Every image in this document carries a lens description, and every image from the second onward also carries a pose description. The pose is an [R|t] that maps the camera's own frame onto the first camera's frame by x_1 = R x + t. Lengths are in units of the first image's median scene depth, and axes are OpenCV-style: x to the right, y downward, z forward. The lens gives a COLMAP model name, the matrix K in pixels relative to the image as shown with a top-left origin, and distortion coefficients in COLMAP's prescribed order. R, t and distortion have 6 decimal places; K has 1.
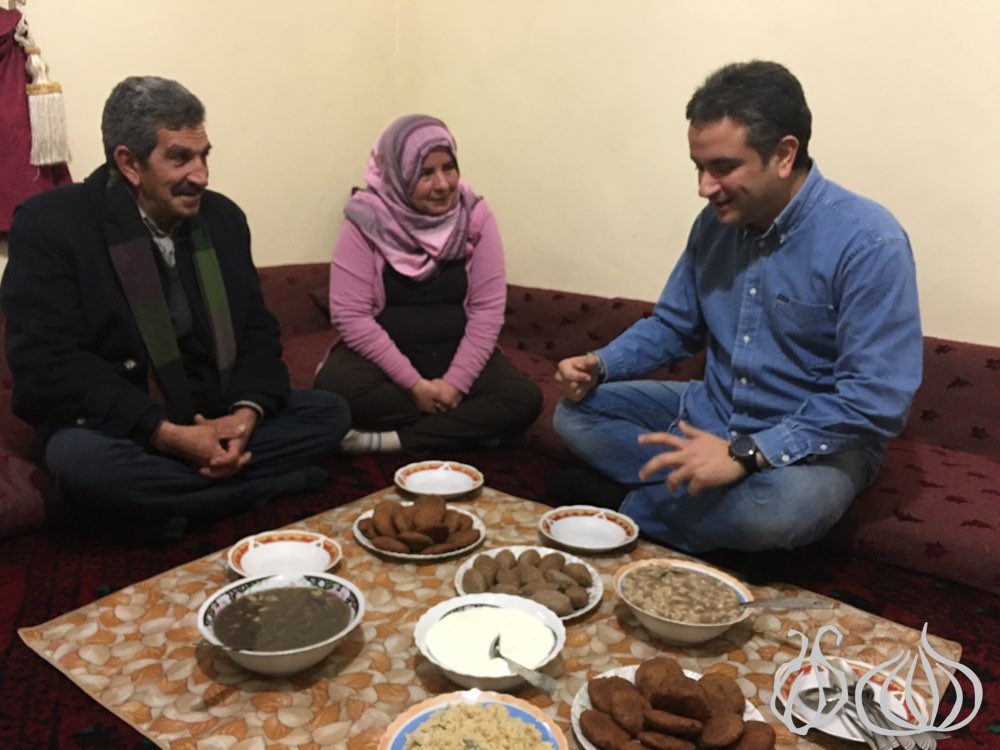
lens RADIAL K [[839.7, 0, 493.1], [0, 839.7, 384.9], [0, 0, 1]] dist [0.083520, -0.112409]
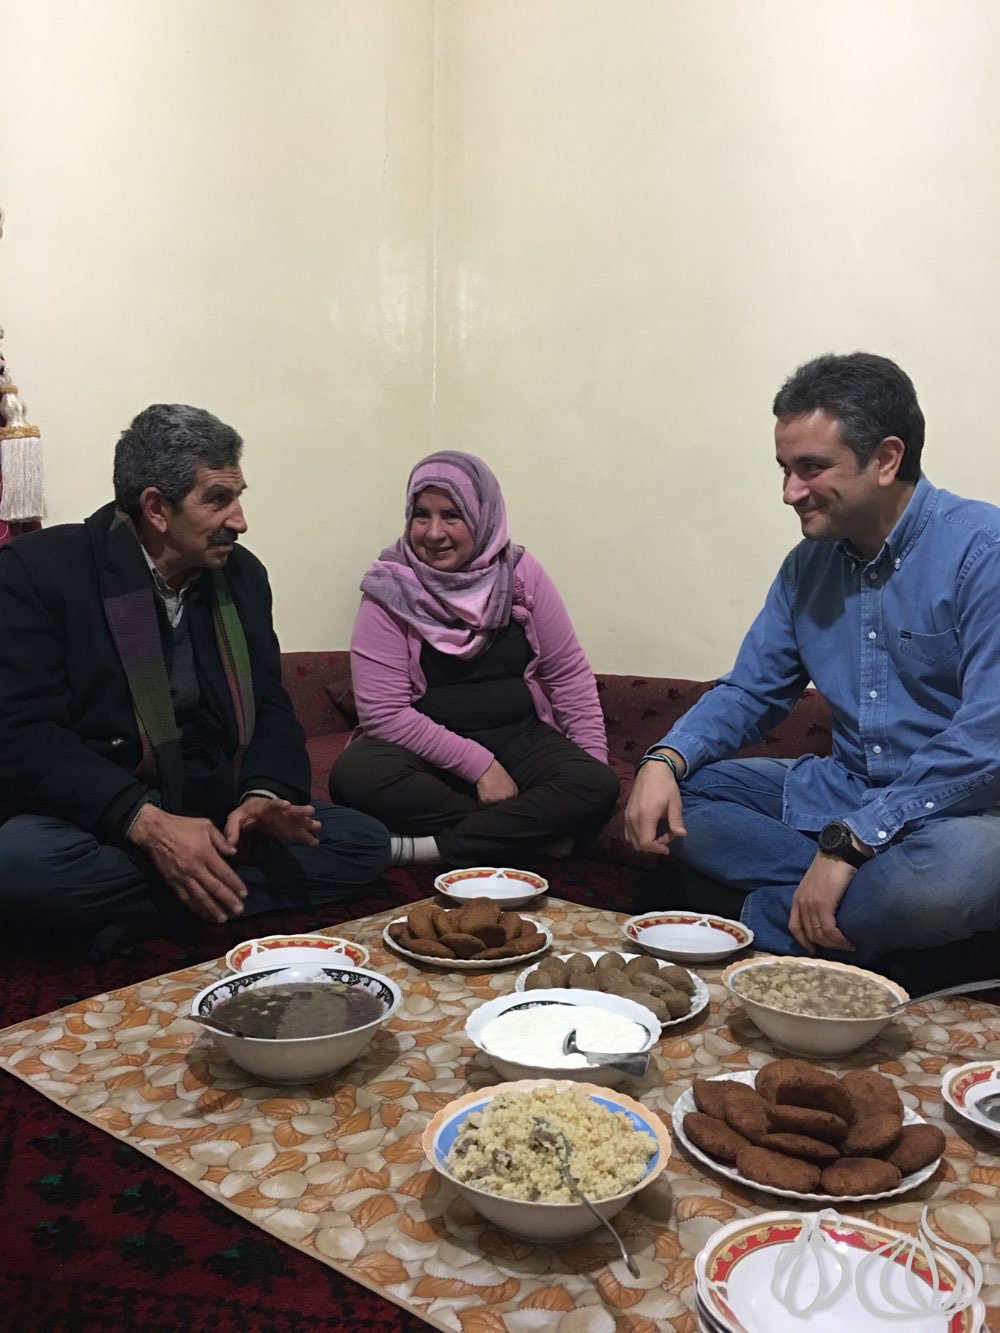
lens RADIAL K [[1119.4, 0, 502.8], [0, 1119.4, 673.8], [0, 0, 1]] dist [0.083520, -0.112409]
pose [[0.998894, -0.018862, -0.043069, -0.007411], [0.011034, 0.984465, -0.175232, 0.143957], [0.045705, 0.174563, 0.983585, -0.066750]]
